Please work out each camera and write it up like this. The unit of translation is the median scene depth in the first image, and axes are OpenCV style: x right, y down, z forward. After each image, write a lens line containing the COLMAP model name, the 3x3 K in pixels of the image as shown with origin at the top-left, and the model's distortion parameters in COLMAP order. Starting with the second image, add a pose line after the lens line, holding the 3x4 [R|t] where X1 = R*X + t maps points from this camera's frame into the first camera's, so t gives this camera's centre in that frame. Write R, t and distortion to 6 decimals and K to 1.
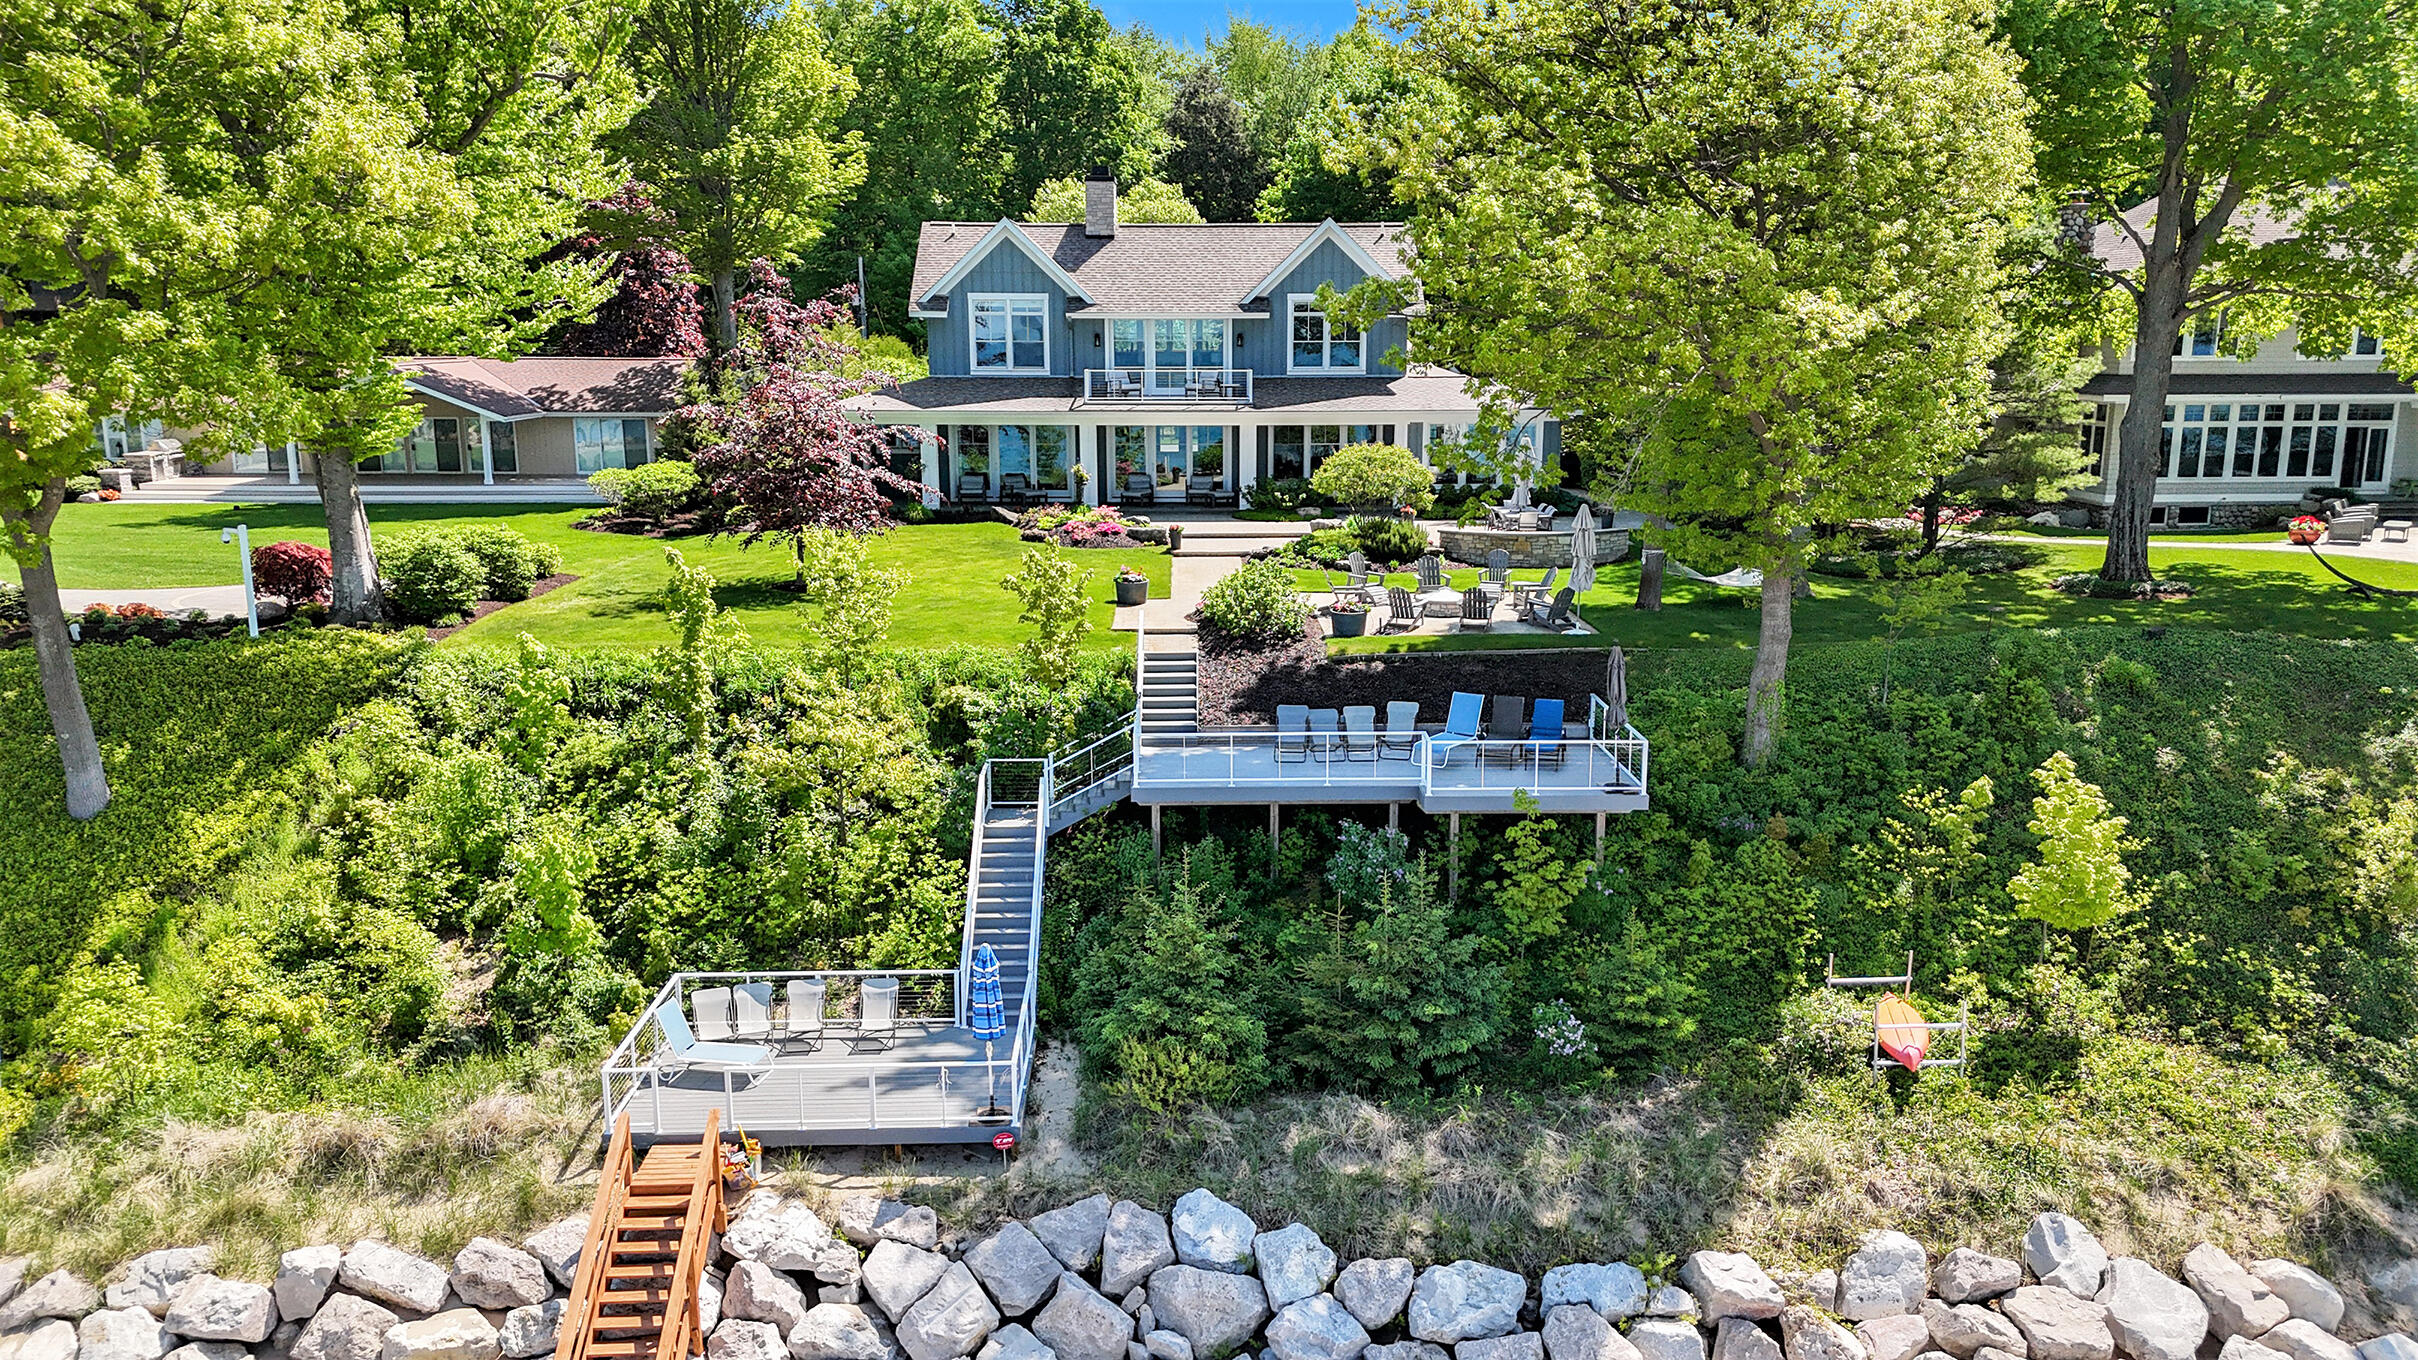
lens RADIAL K [[1826.9, 0, 1209.0], [0, 1826.9, 680.0], [0, 0, 1]] dist [0.056945, -0.054721]
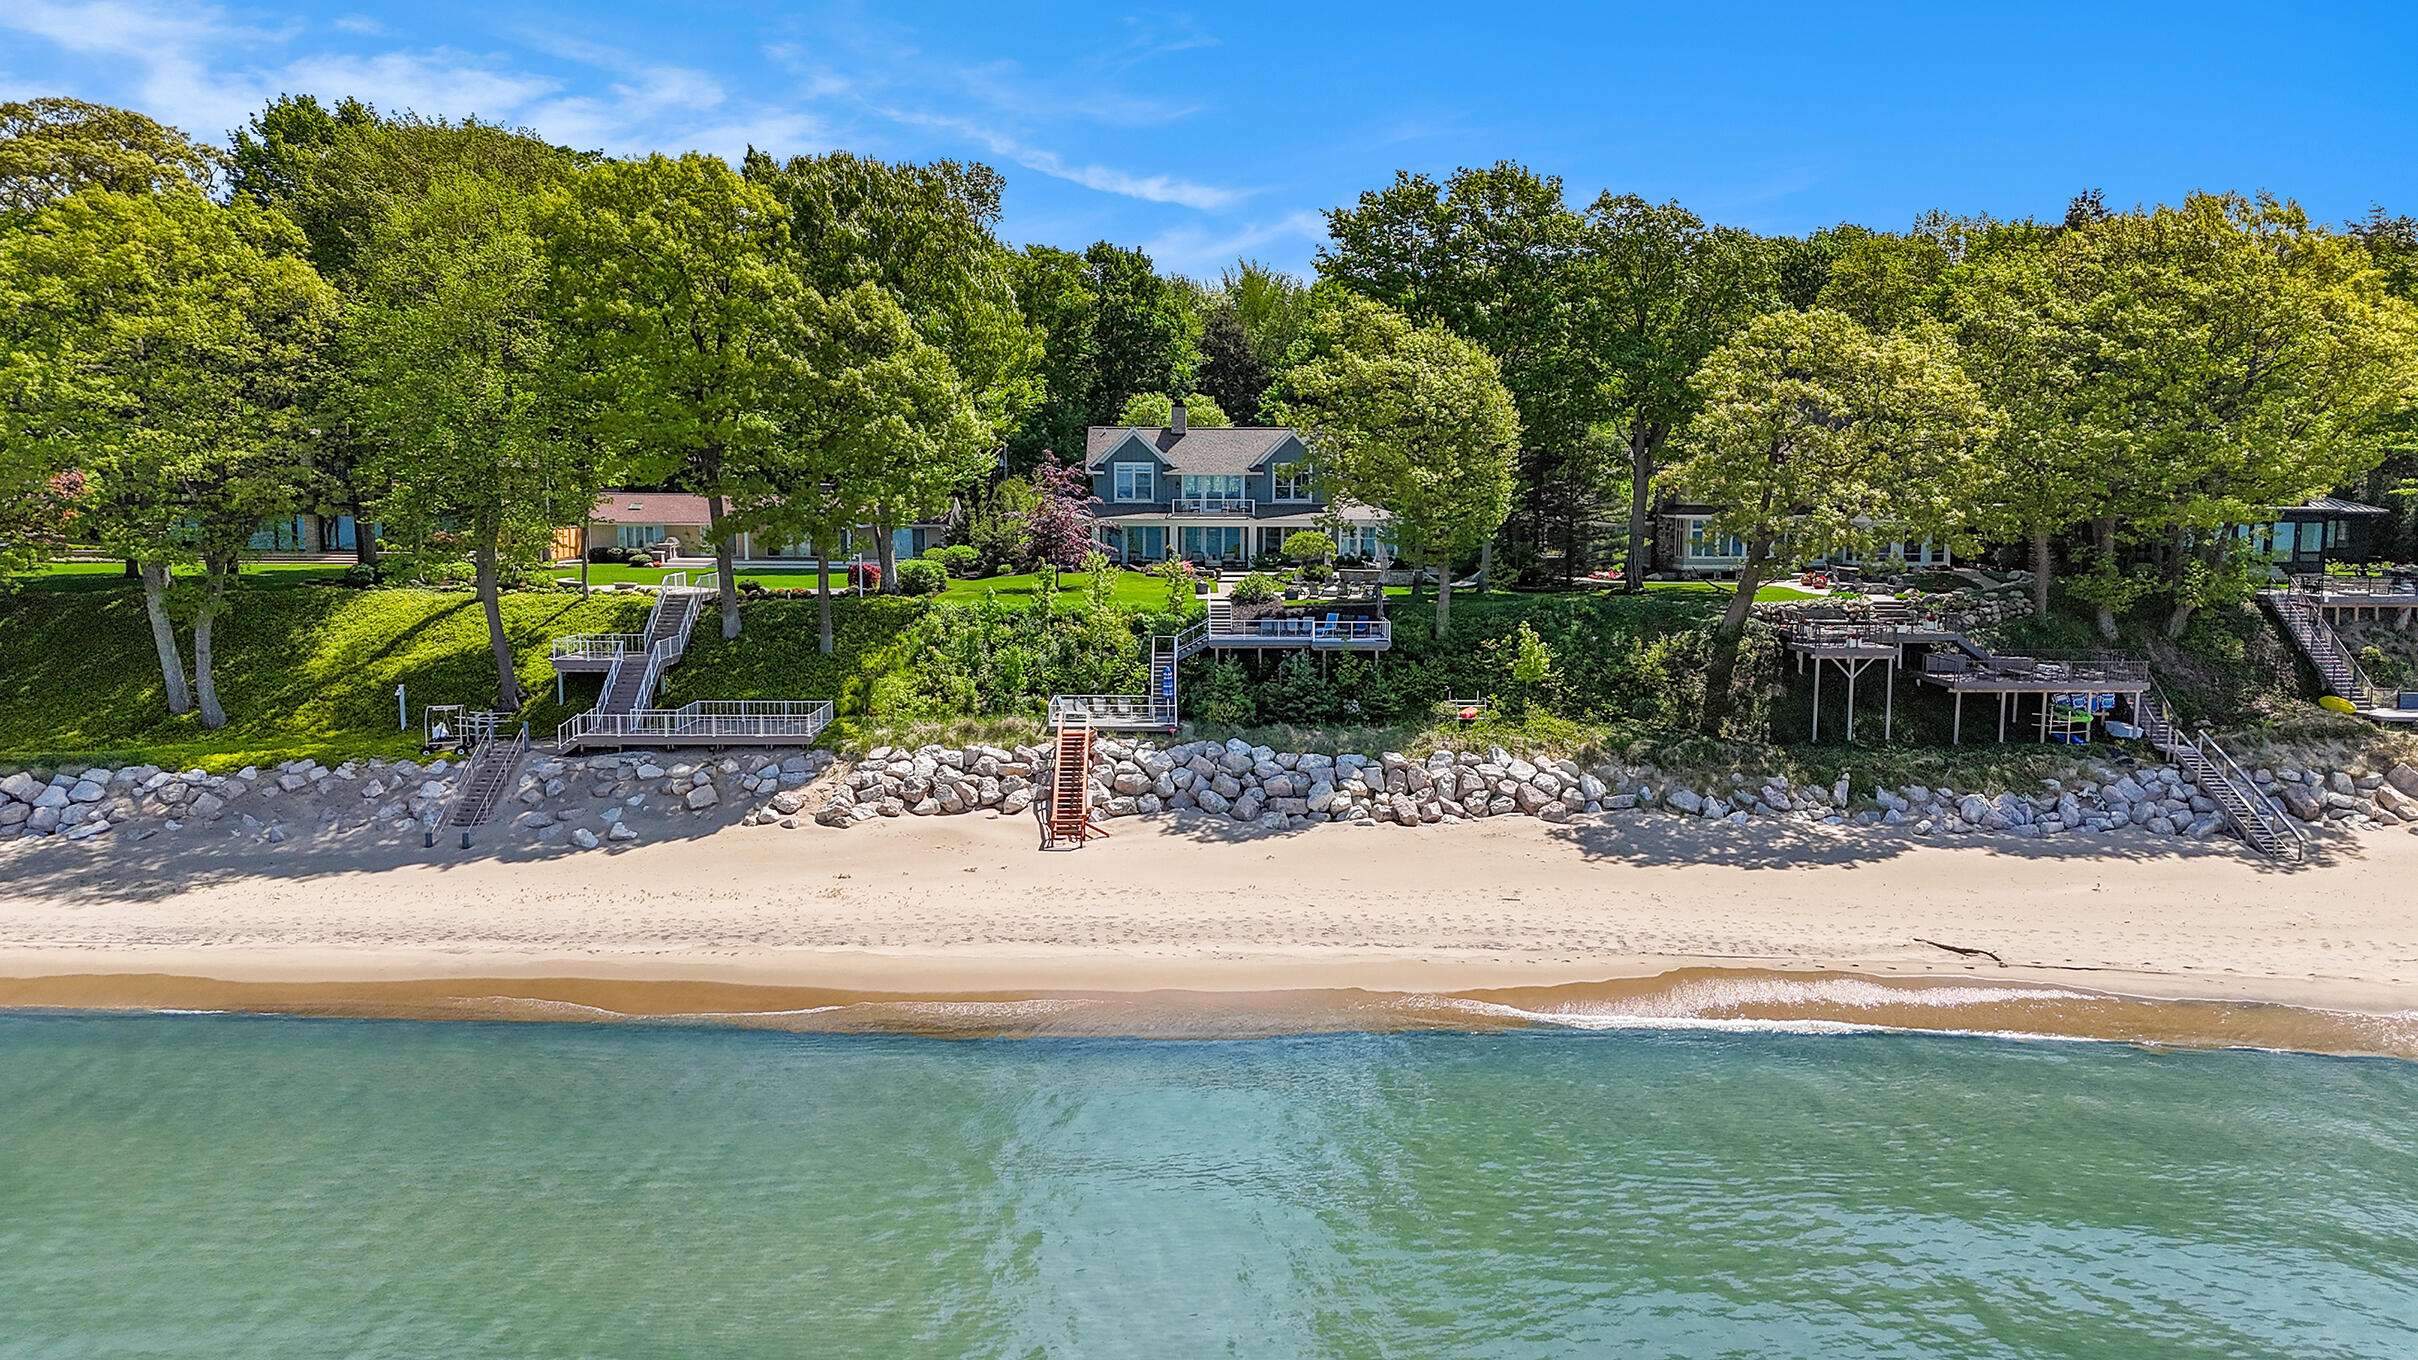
lens RADIAL K [[1826.9, 0, 1209.0], [0, 1826.9, 680.0], [0, 0, 1]] dist [0.056945, -0.054721]
pose [[0.999971, 0.005198, -0.005557, -0.015513], [-0.005645, 0.996473, -0.083721, 0.210019], [0.005102, 0.083750, 0.996474, -1.057482]]
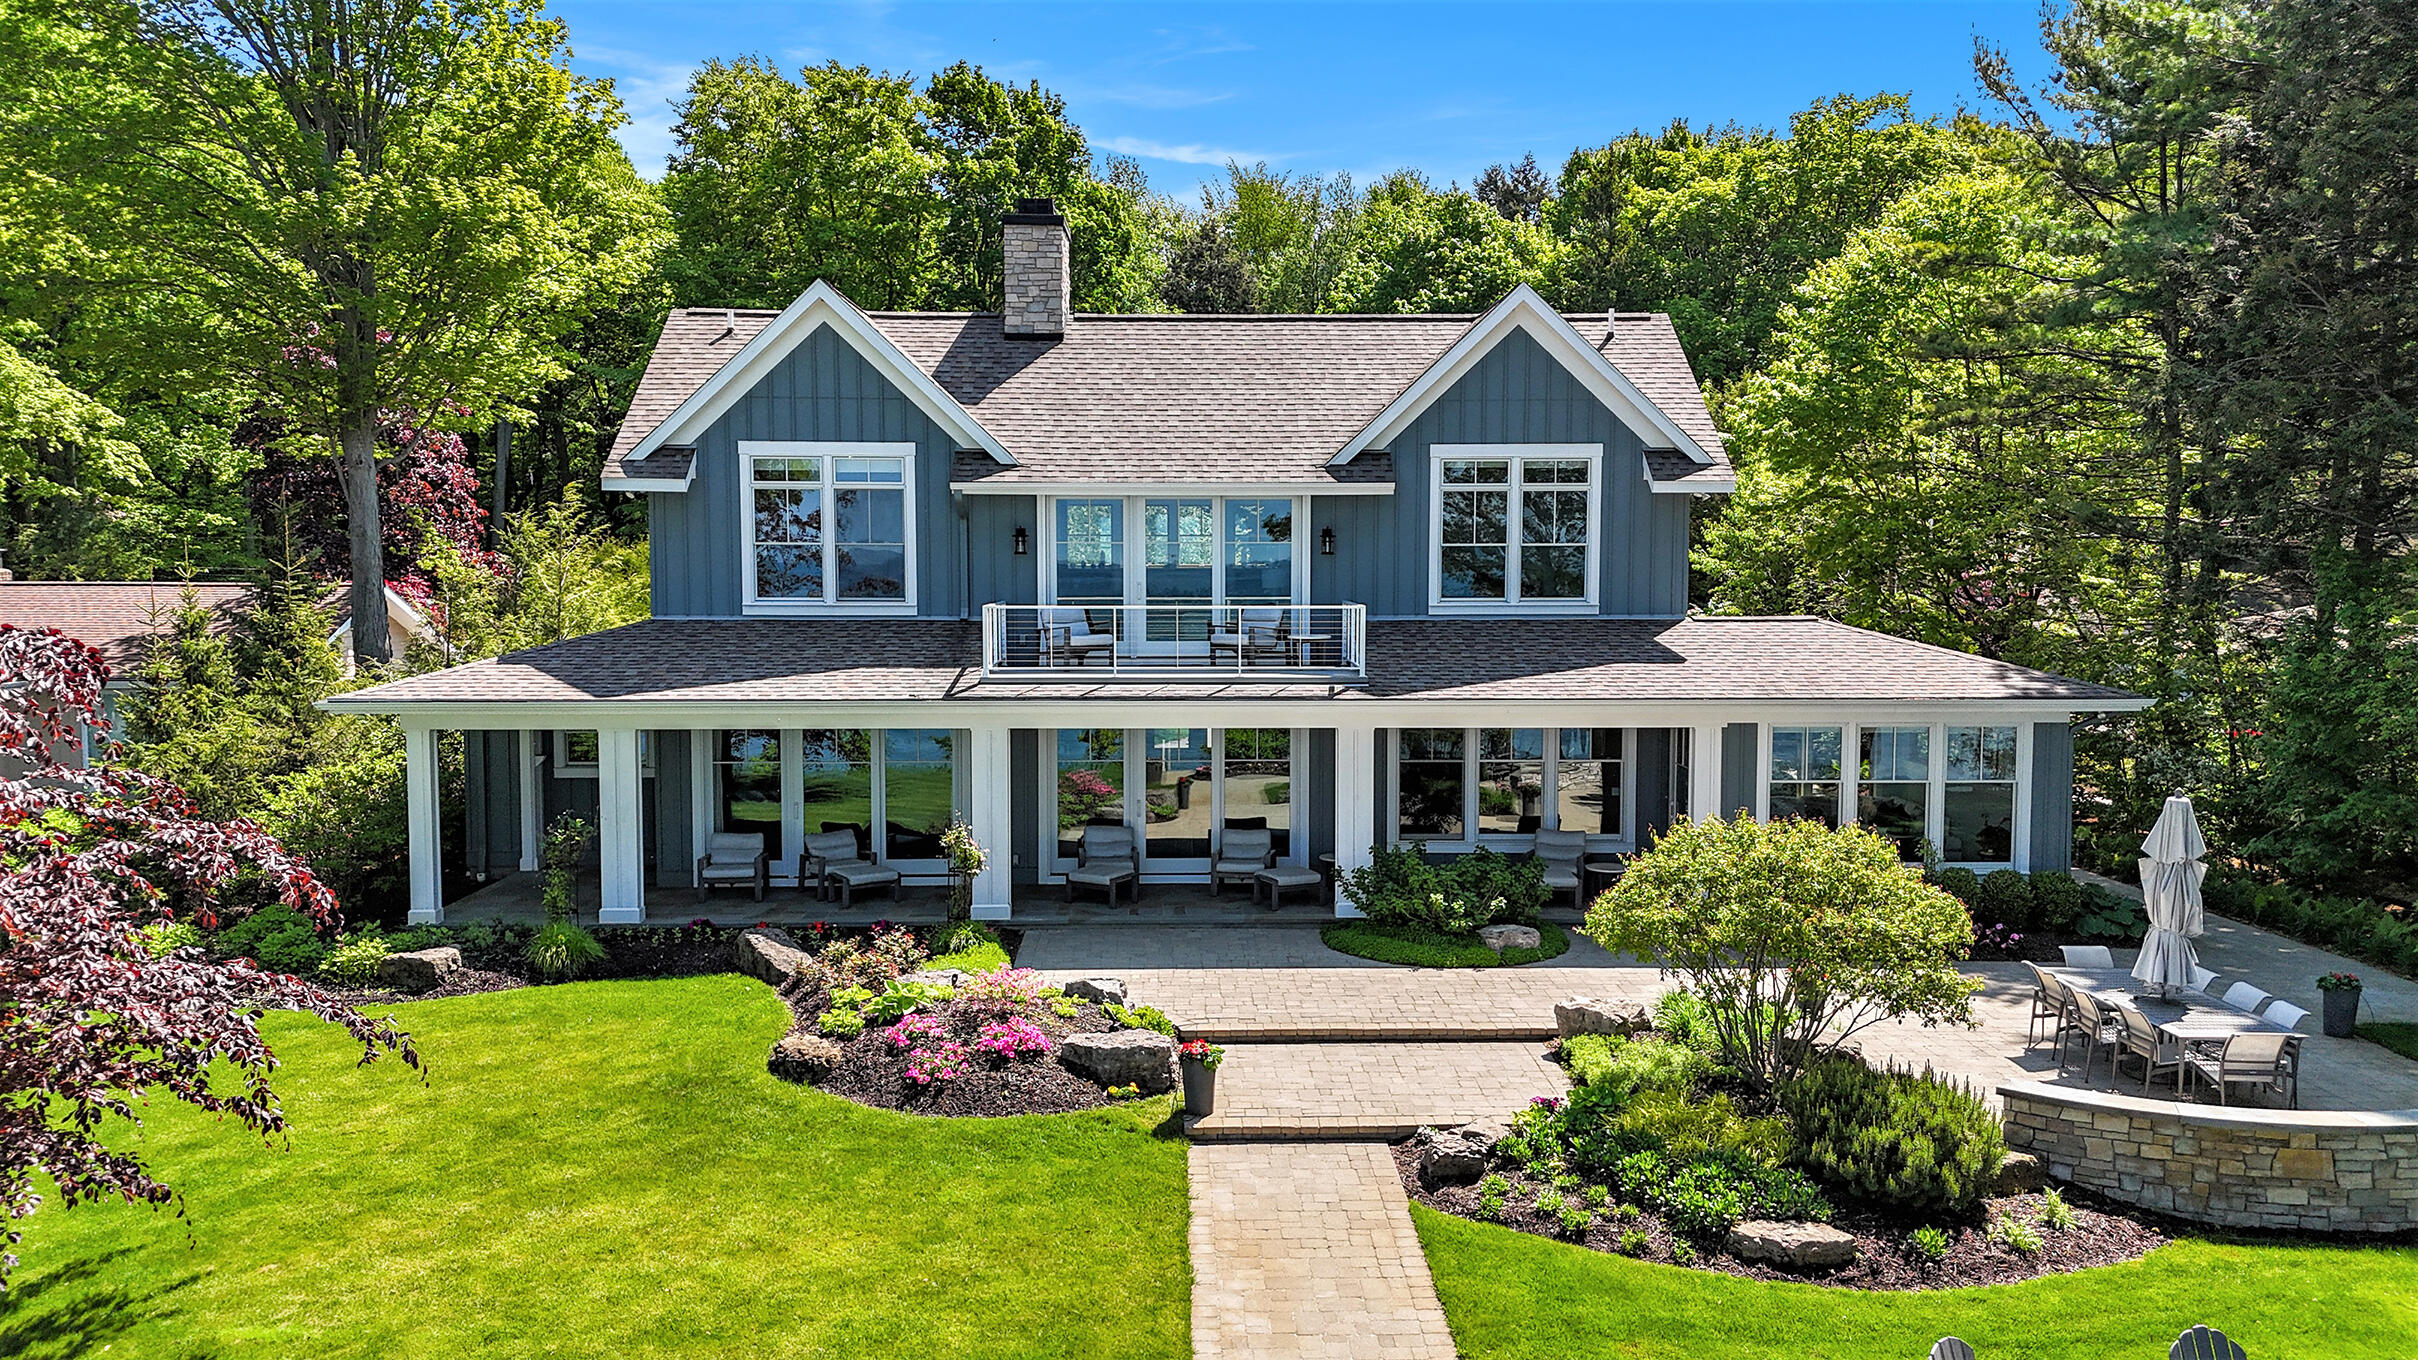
lens RADIAL K [[1826.9, 0, 1209.0], [0, 1826.9, 680.0], [0, 0, 1]] dist [0.056945, -0.054721]
pose [[0.999991, 0.000782, 0.004153, -0.016181], [-0.000260, 0.992259, -0.124185, -0.100513], [-0.004218, 0.124182, 0.992250, 0.586405]]
